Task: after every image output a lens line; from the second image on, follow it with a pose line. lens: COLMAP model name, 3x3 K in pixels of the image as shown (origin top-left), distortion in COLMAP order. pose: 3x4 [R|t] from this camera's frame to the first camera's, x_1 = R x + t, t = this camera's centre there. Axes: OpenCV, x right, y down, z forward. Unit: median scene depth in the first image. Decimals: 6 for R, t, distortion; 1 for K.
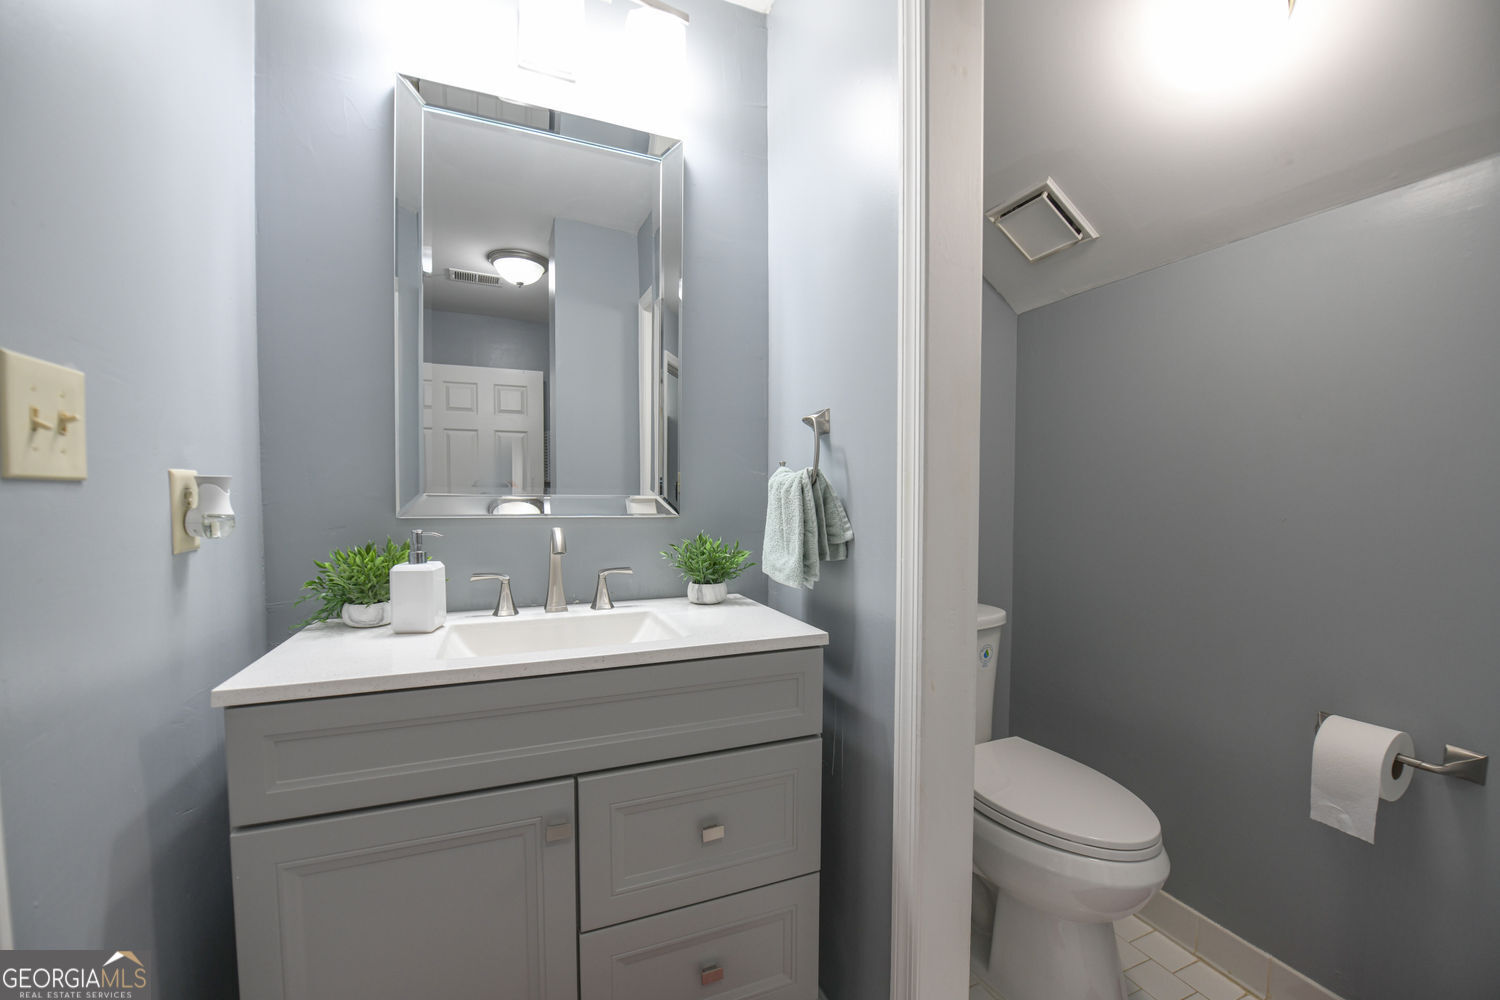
lens RADIAL K [[605.3, 0, 750.3], [0, 605.3, 496.1], [0, 0, 1]] dist [-0.022483, -0.000643]
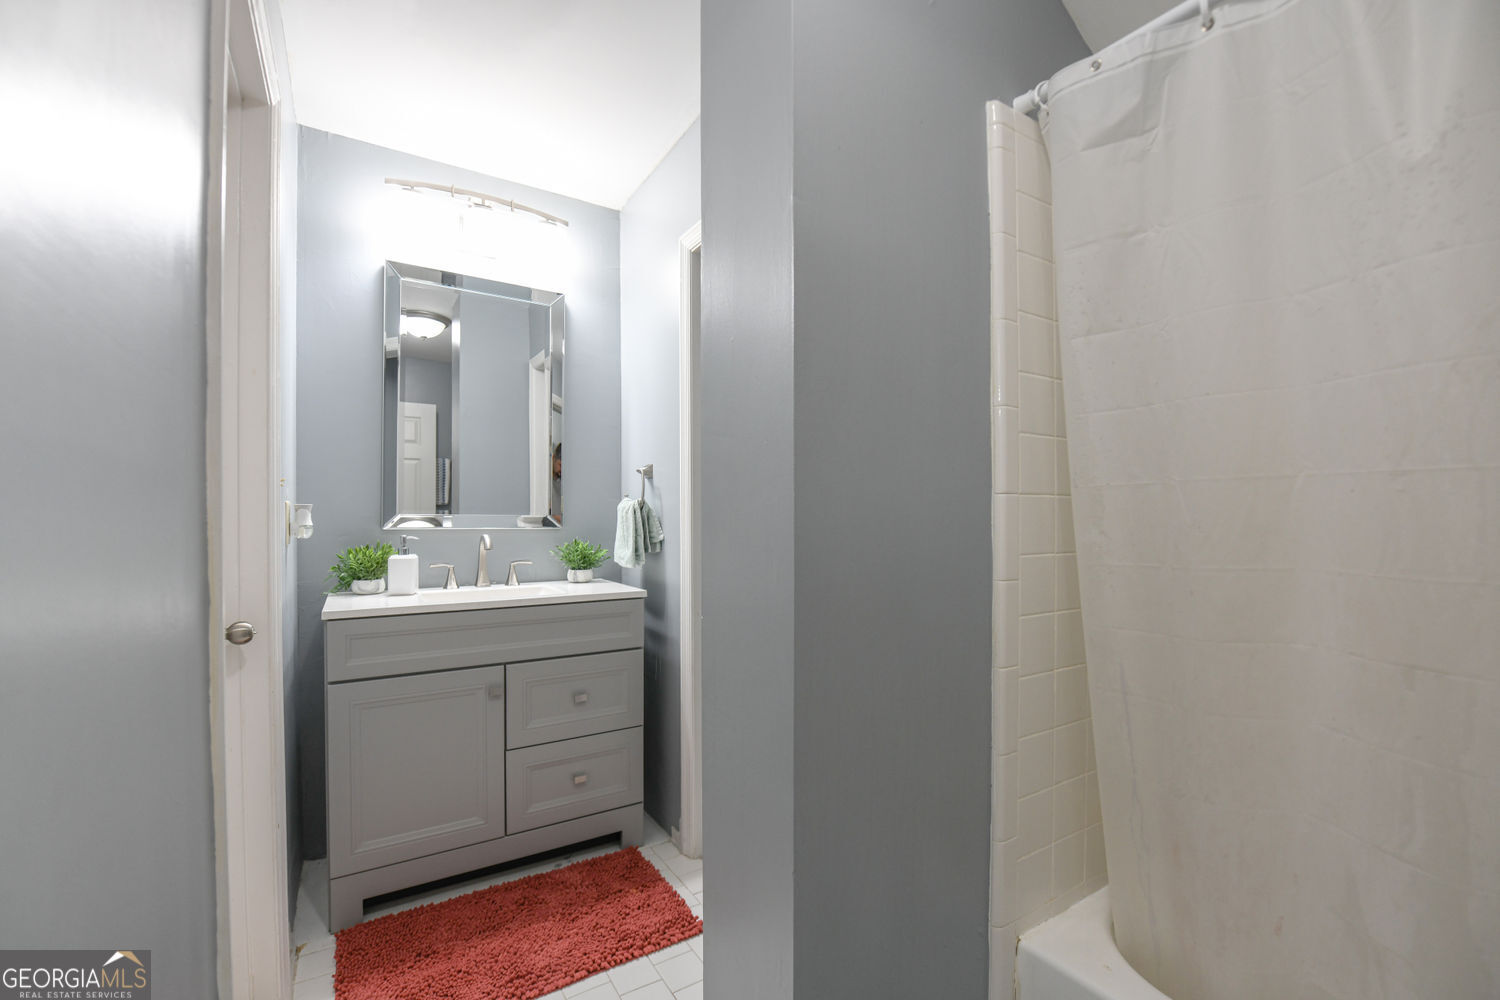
lens RADIAL K [[605.3, 0, 738.9], [0, 605.3, 510.7], [0, 0, 1]] dist [-0.022483, -0.000643]
pose [[0.986085, -0.000118, 0.166242, 0.090407], [0.001961, 0.999938, -0.010926, 0.006436], [-0.166230, 0.011100, 0.986024, -0.755325]]
